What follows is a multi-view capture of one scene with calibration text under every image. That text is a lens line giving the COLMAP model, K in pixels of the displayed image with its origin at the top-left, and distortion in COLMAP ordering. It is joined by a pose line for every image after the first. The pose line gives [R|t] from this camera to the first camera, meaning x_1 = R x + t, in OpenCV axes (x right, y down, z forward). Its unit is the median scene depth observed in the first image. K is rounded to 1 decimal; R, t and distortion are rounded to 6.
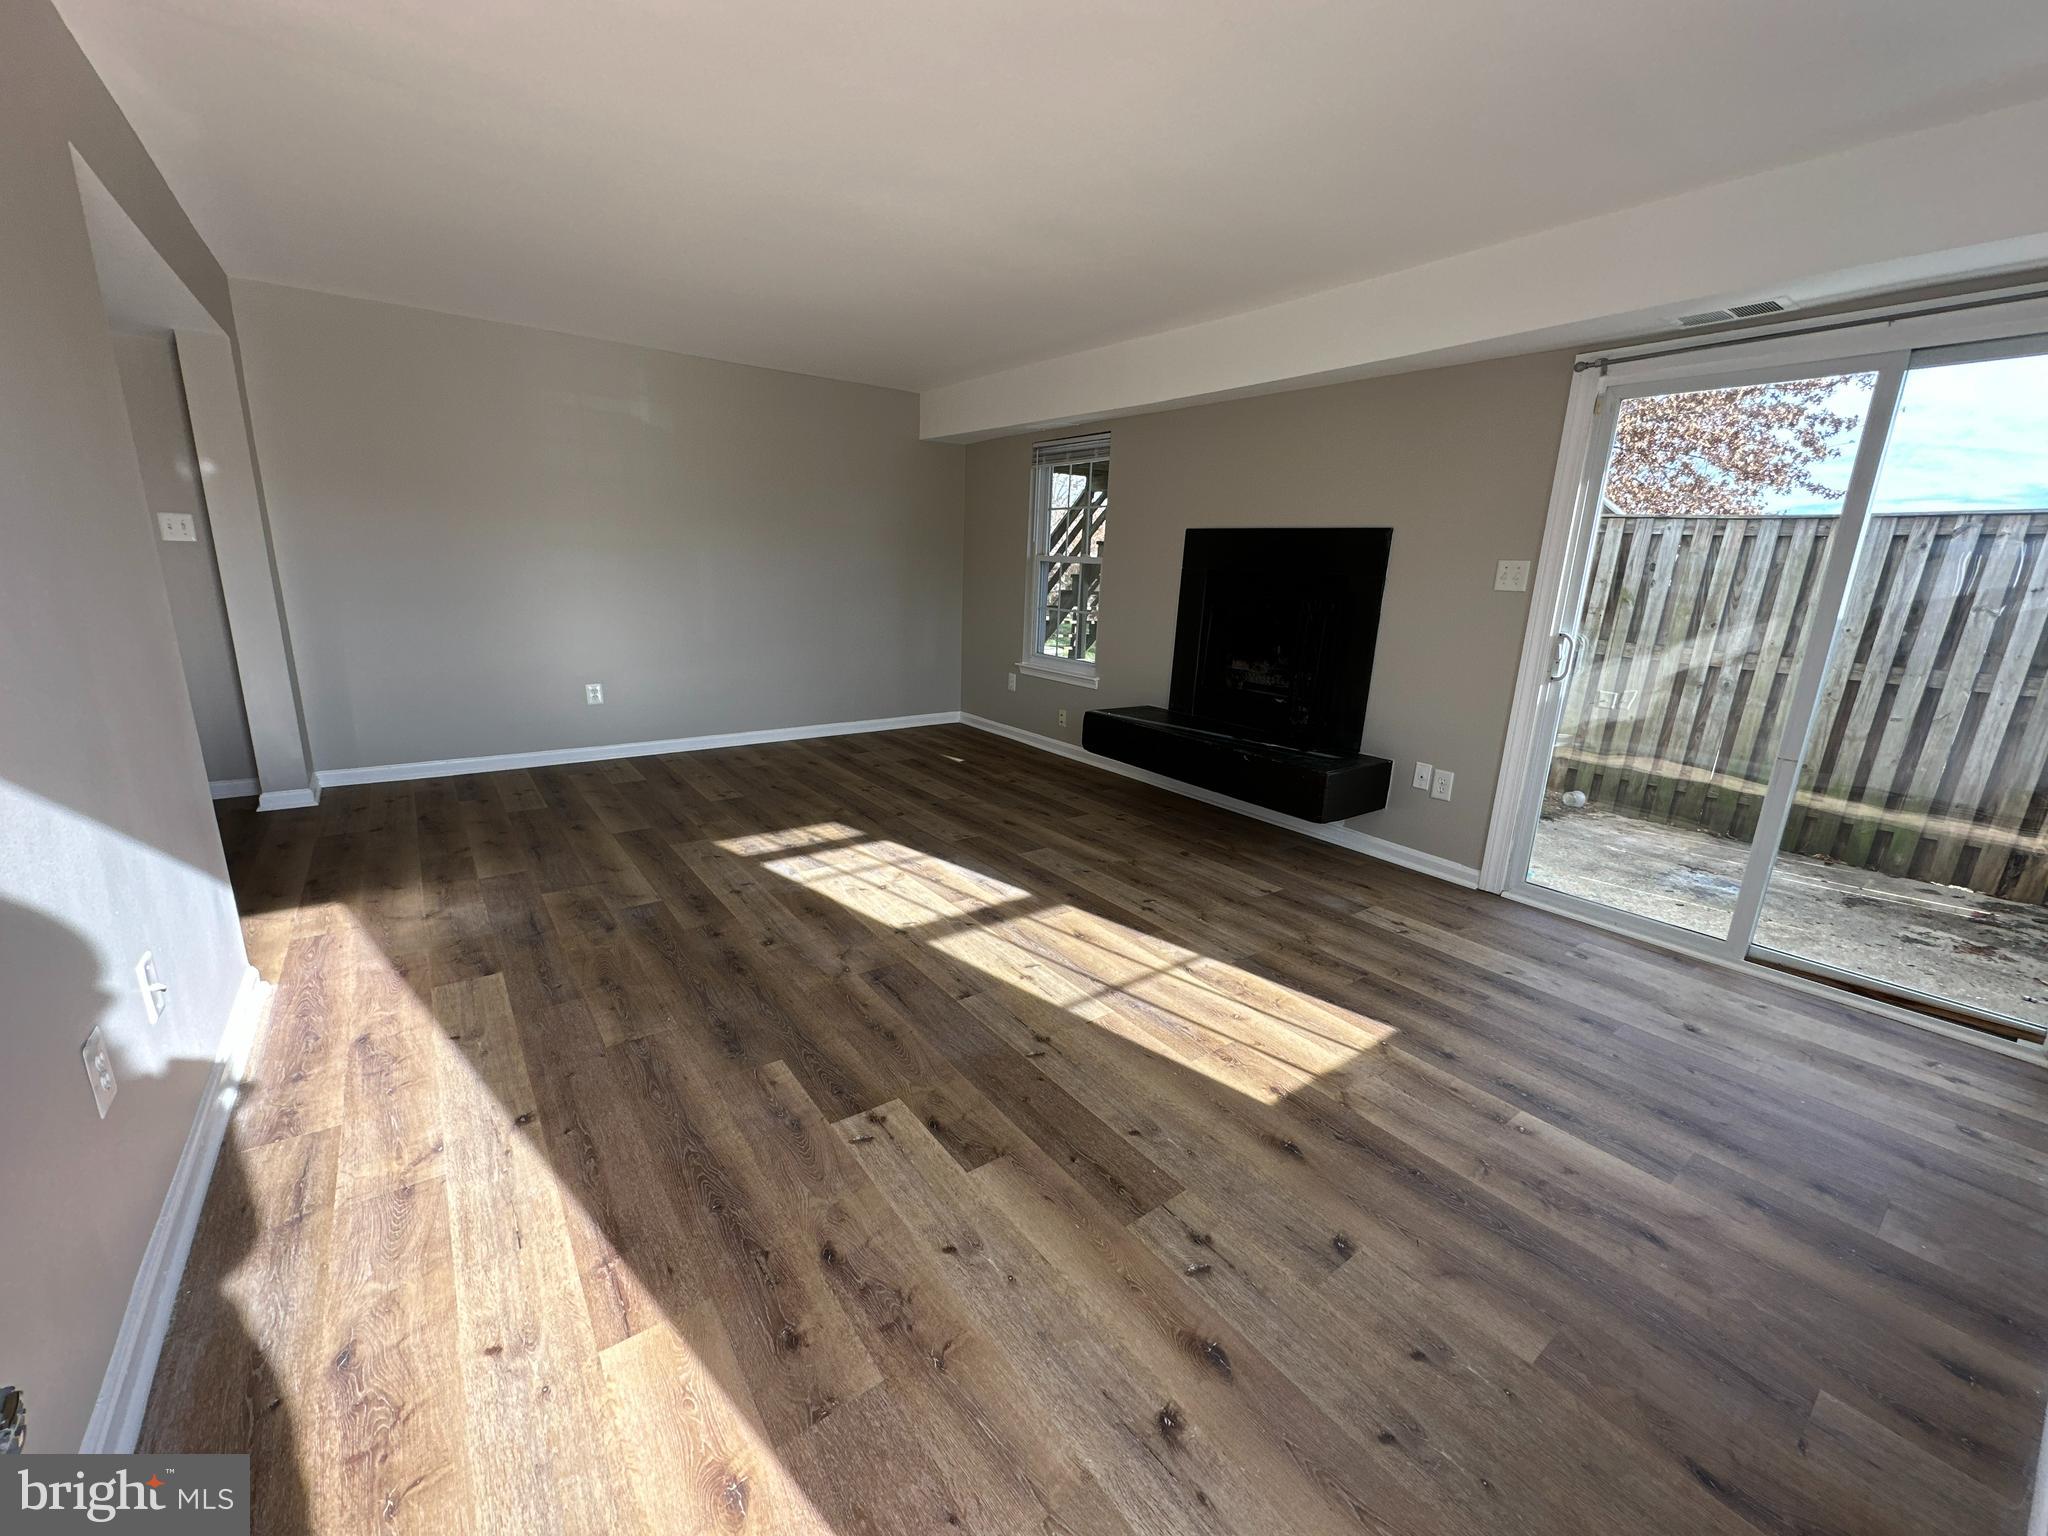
lens RADIAL K [[814.1, 0, 1023.9], [0, 814.1, 769.9], [0, 0, 1]] dist [-0.001346, 0.000265]
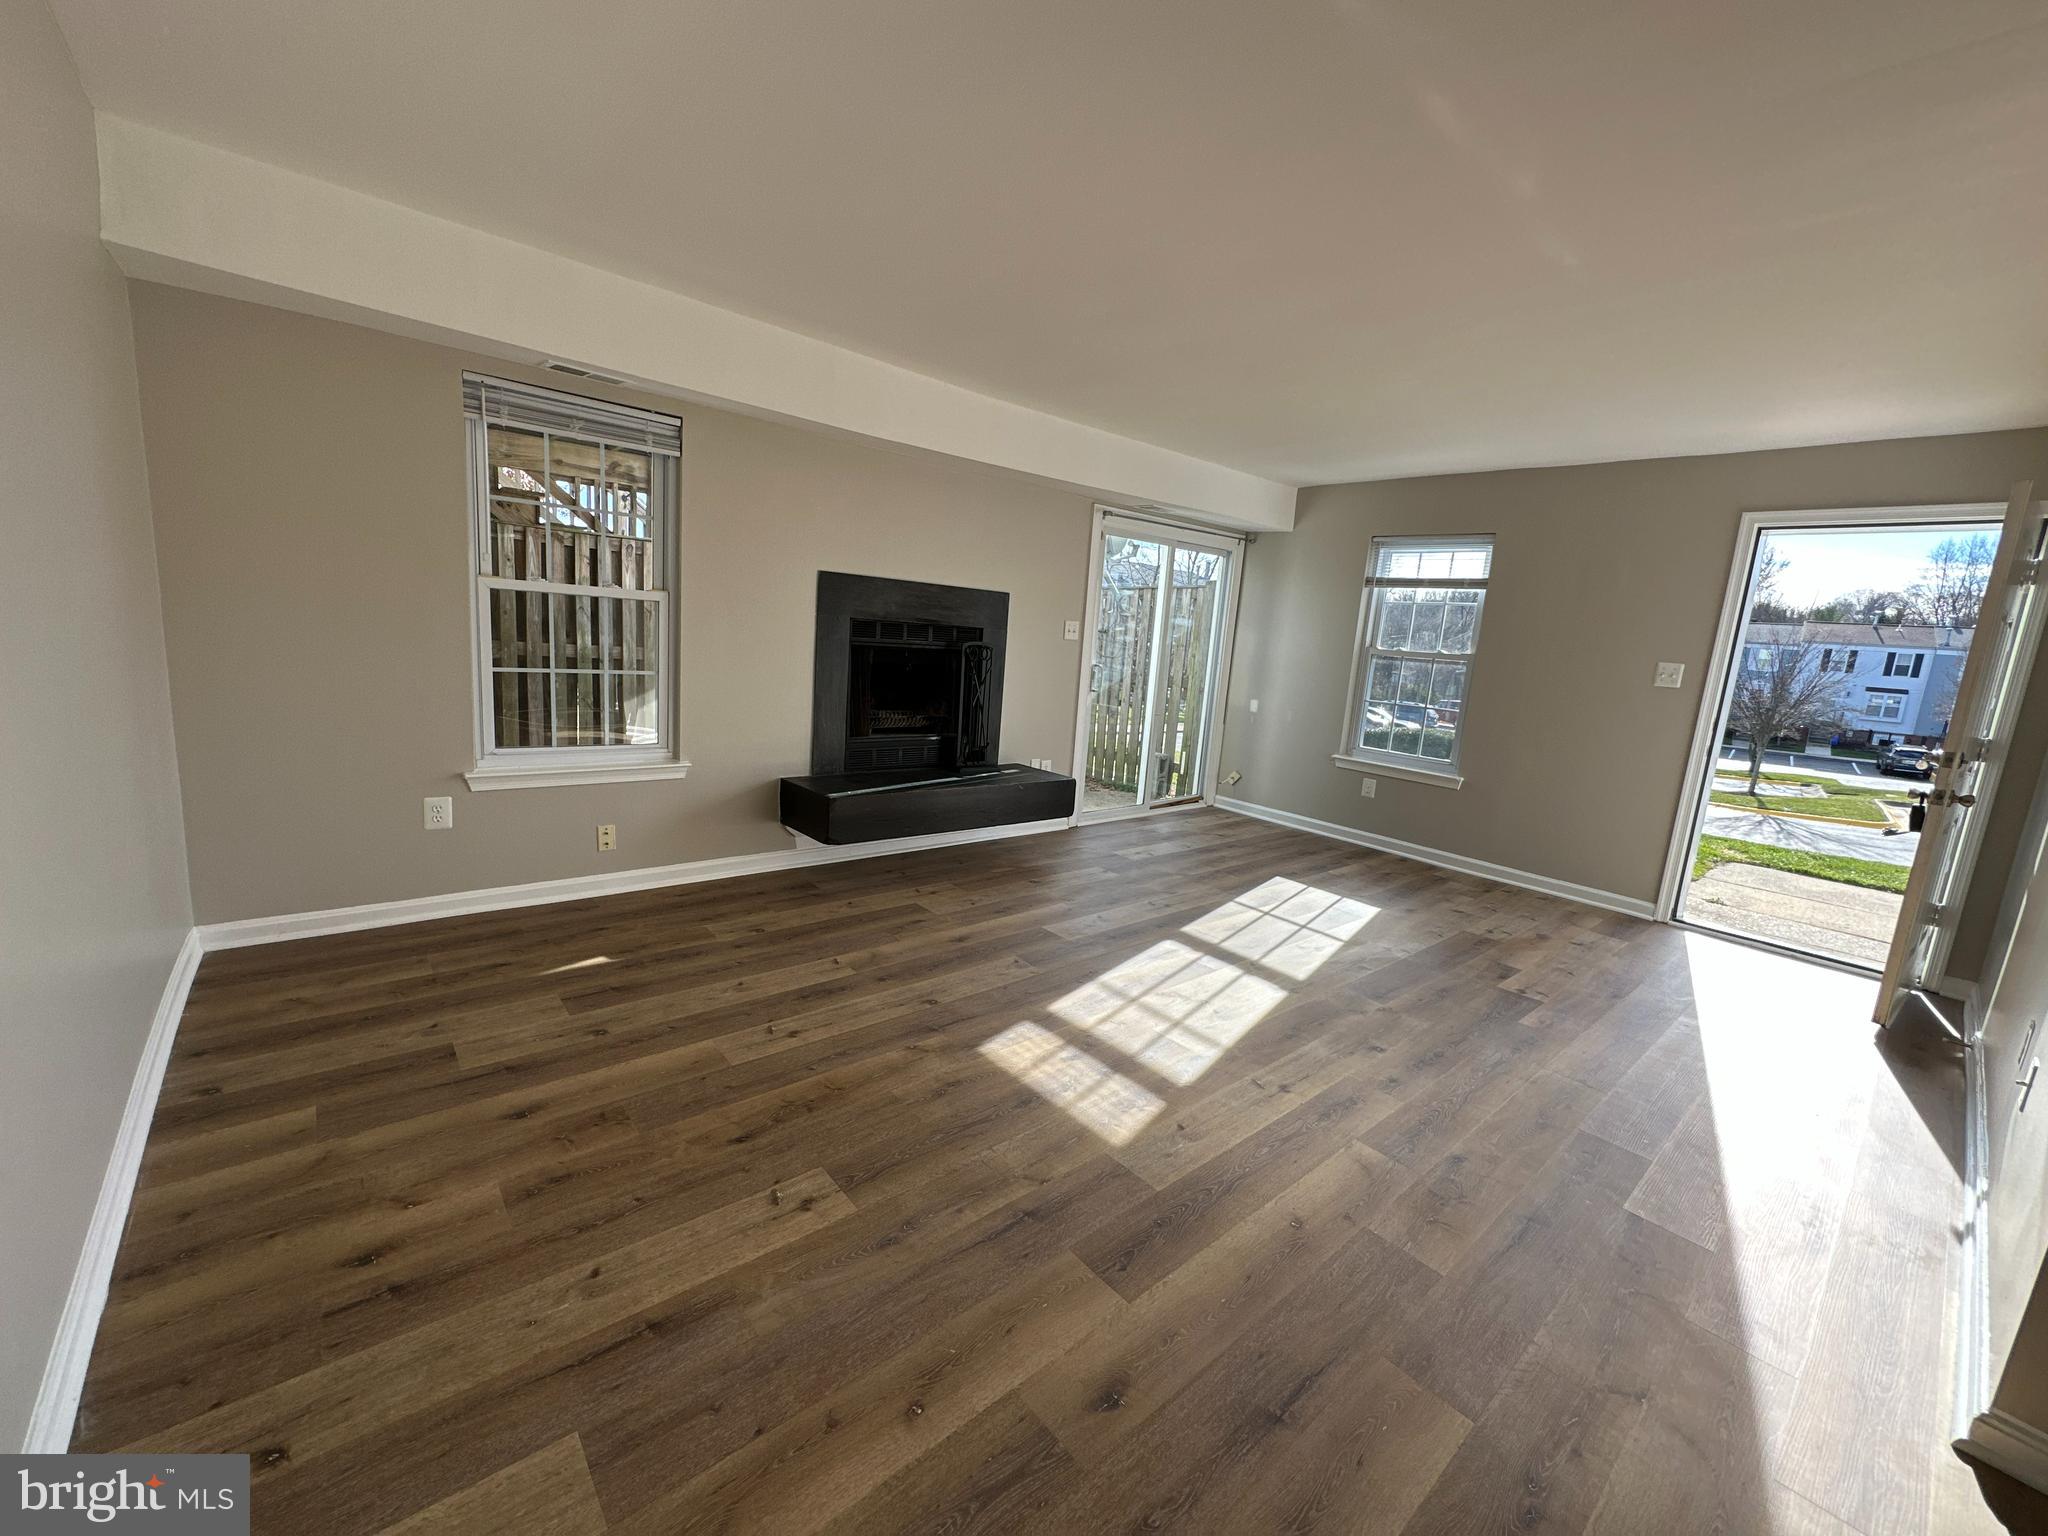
lens RADIAL K [[814.1, 0, 1016.5], [0, 814.1, 775.9], [0, 0, 1]] dist [-0.001346, 0.000265]
pose [[-0.059403, -0.222671, 0.973082, -0.913278], [0.170184, 0.958274, 0.229671, -0.317373], [-0.983620, 0.179246, -0.019029, 1.078436]]
